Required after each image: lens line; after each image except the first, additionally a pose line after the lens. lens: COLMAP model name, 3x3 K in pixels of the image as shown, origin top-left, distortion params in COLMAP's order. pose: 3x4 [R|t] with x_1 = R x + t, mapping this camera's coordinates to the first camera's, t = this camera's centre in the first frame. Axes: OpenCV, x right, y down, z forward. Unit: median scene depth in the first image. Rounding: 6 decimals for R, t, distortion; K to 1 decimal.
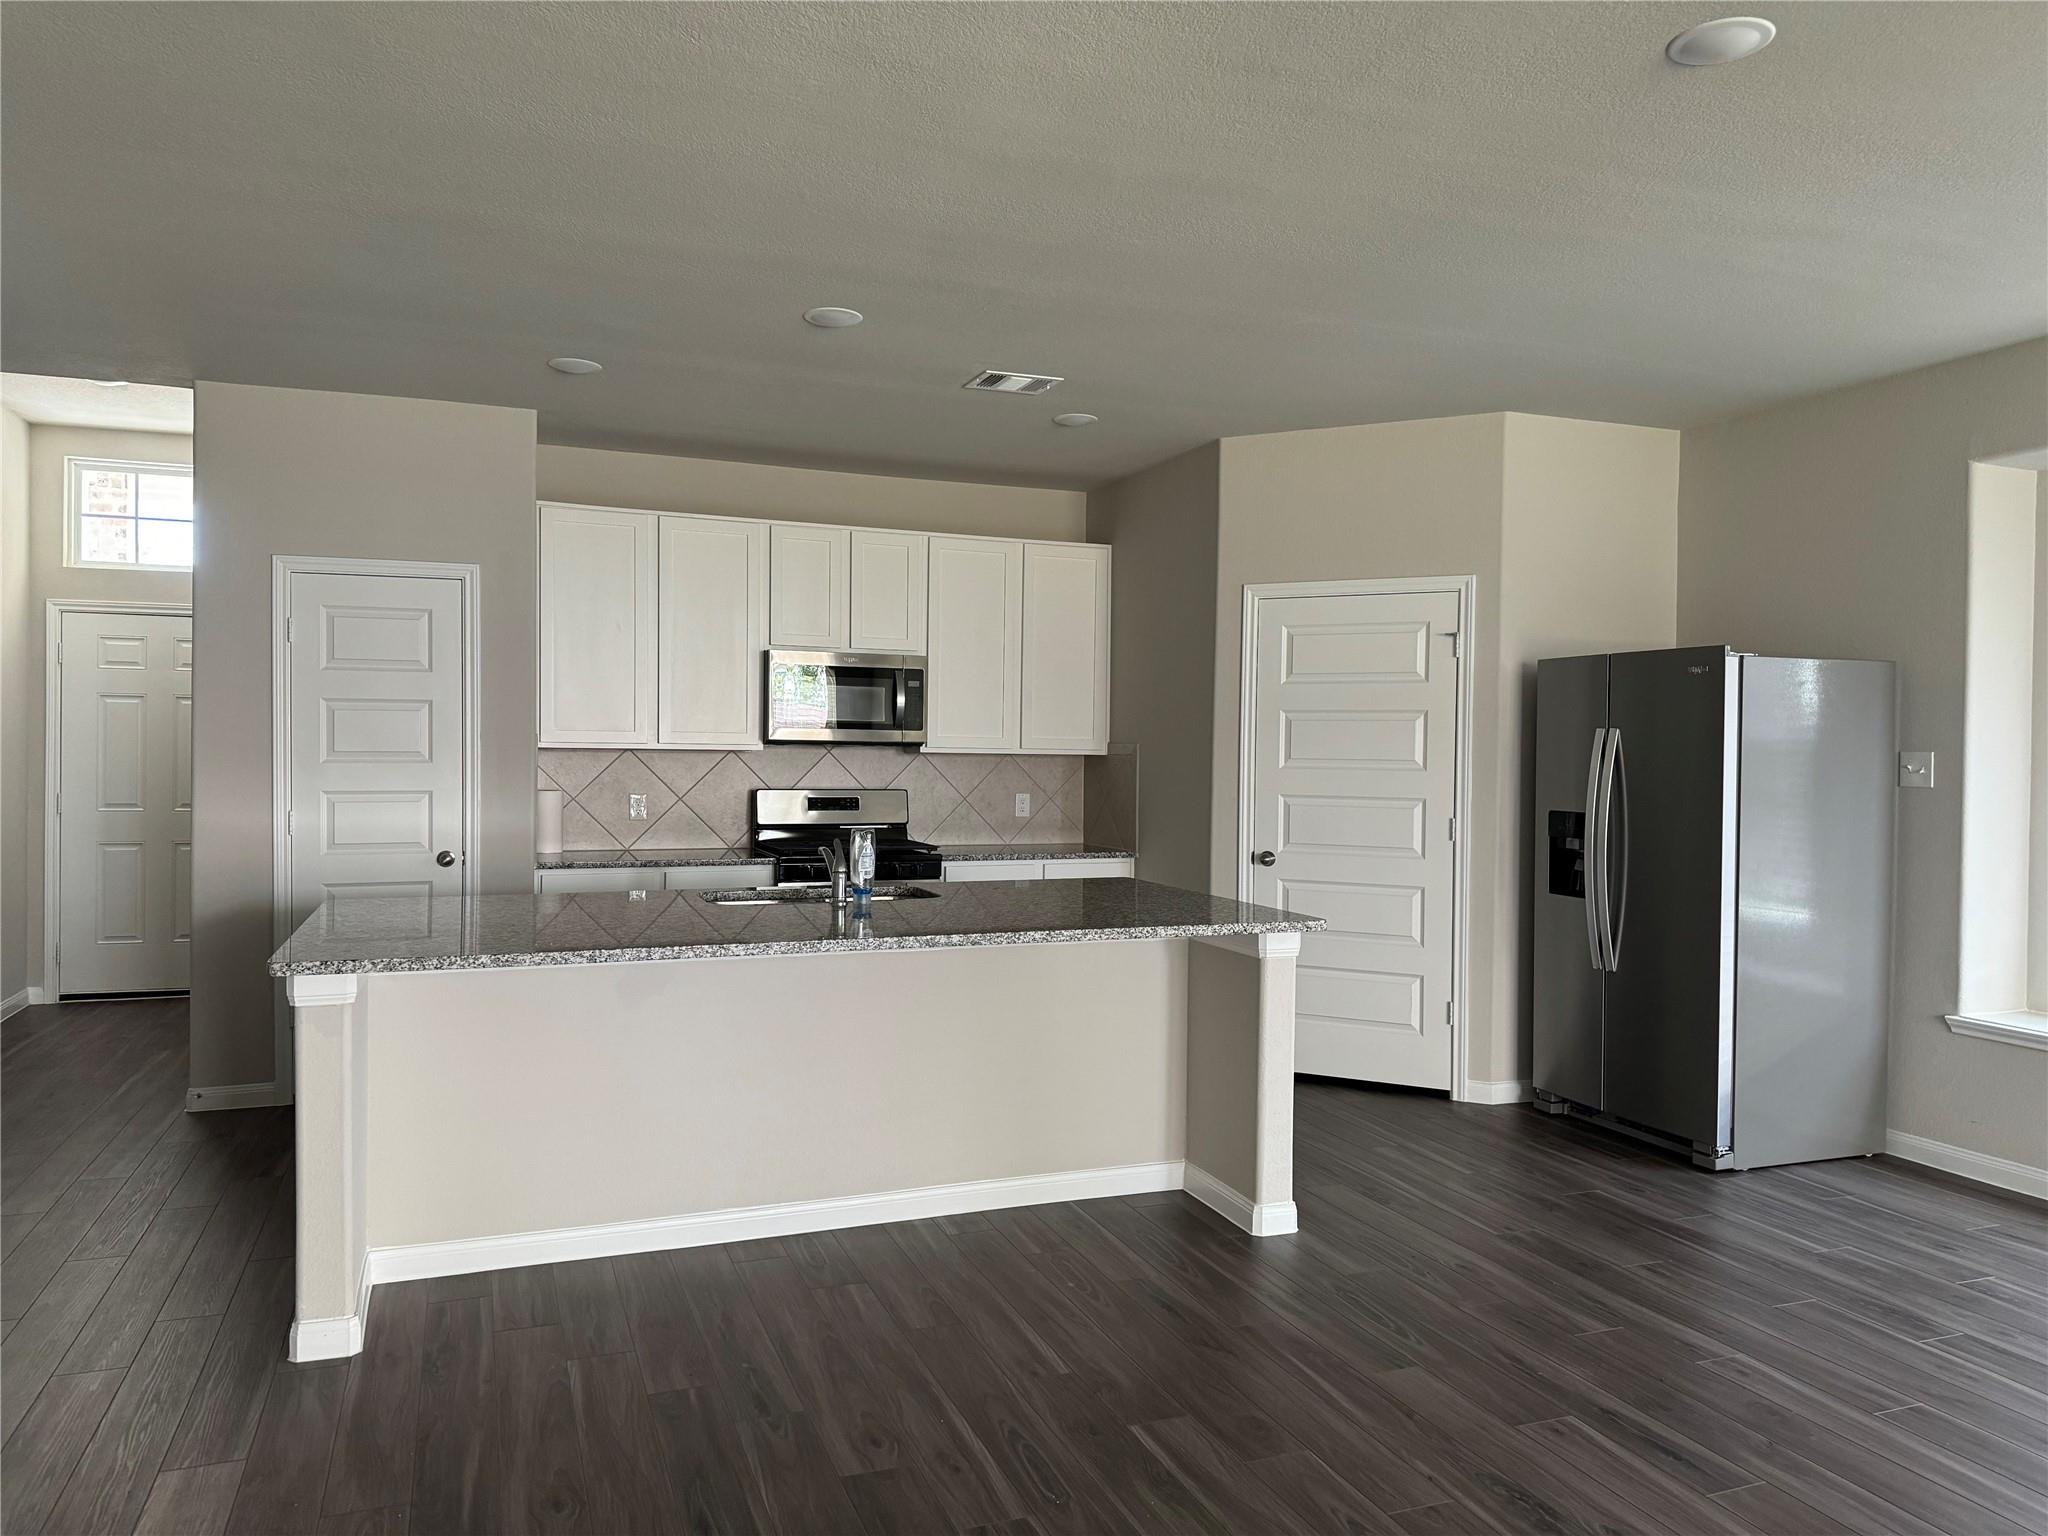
lens RADIAL K [[1438.1, 0, 1018.1], [0, 1438.1, 765.0], [0, 0, 1]] dist [0.002944, 0.000991]
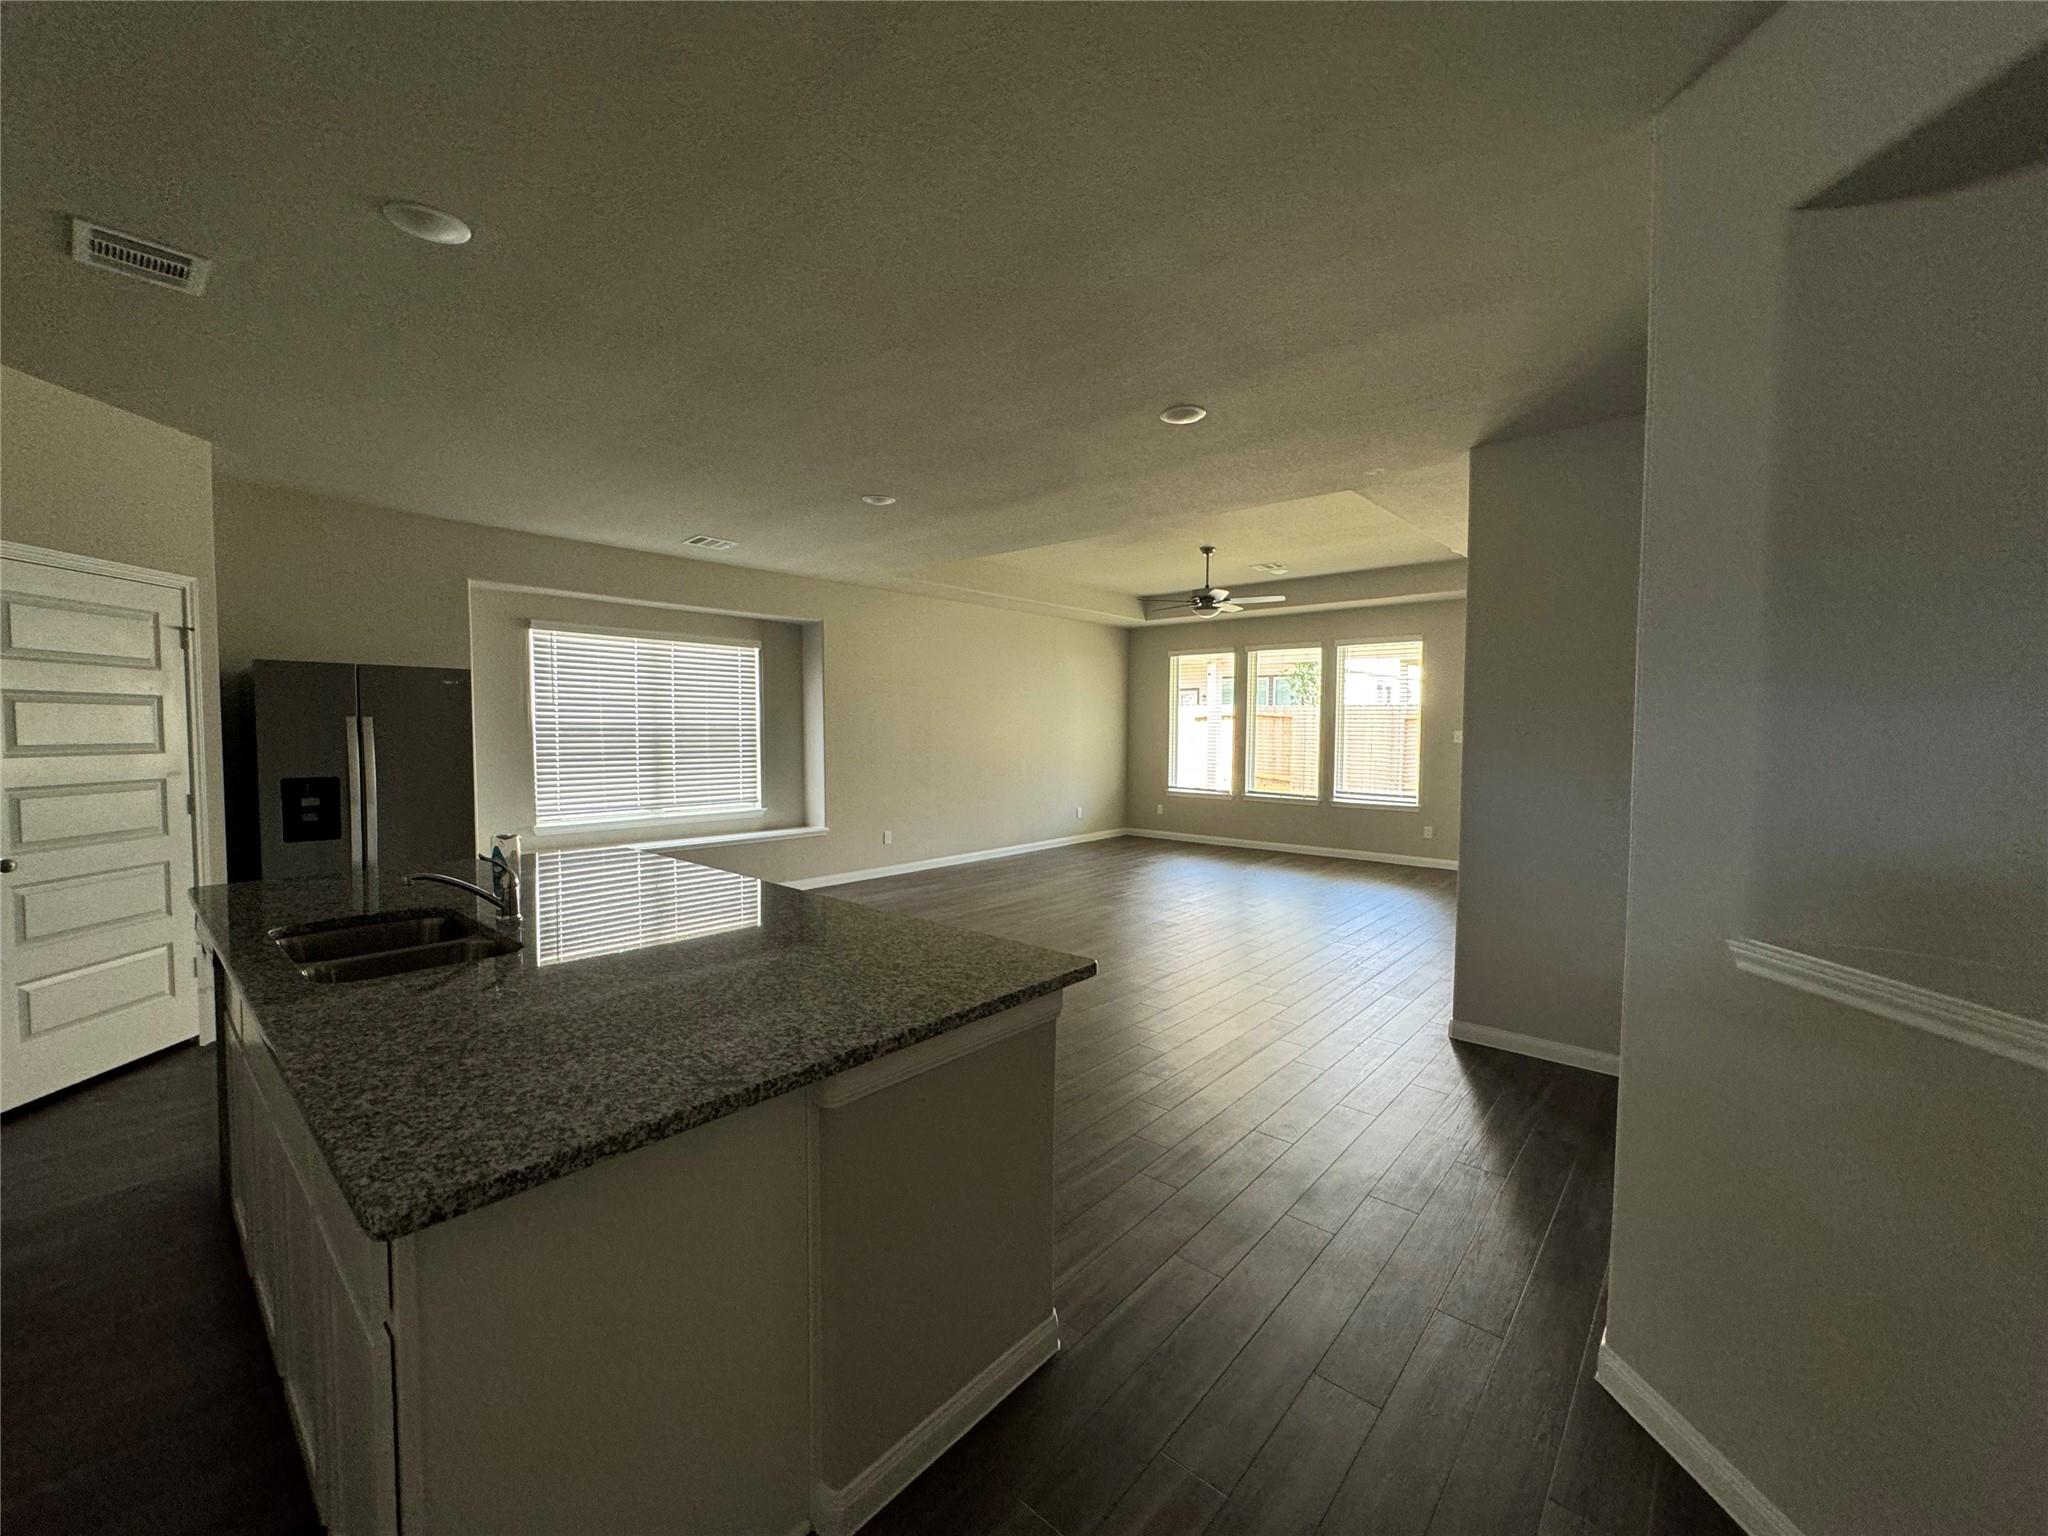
lens RADIAL K [[829.0, 0, 1025.5], [0, 829.0, 768.5], [0, 0, 1]] dist [-0.000082, -0.000049]
pose [[-0.462093, -0.063823, 0.884532, -0.693549], [-0.002776, 0.997506, 0.070524, -0.036380], [-0.886827, 0.030133, -0.461118, 0.881031]]
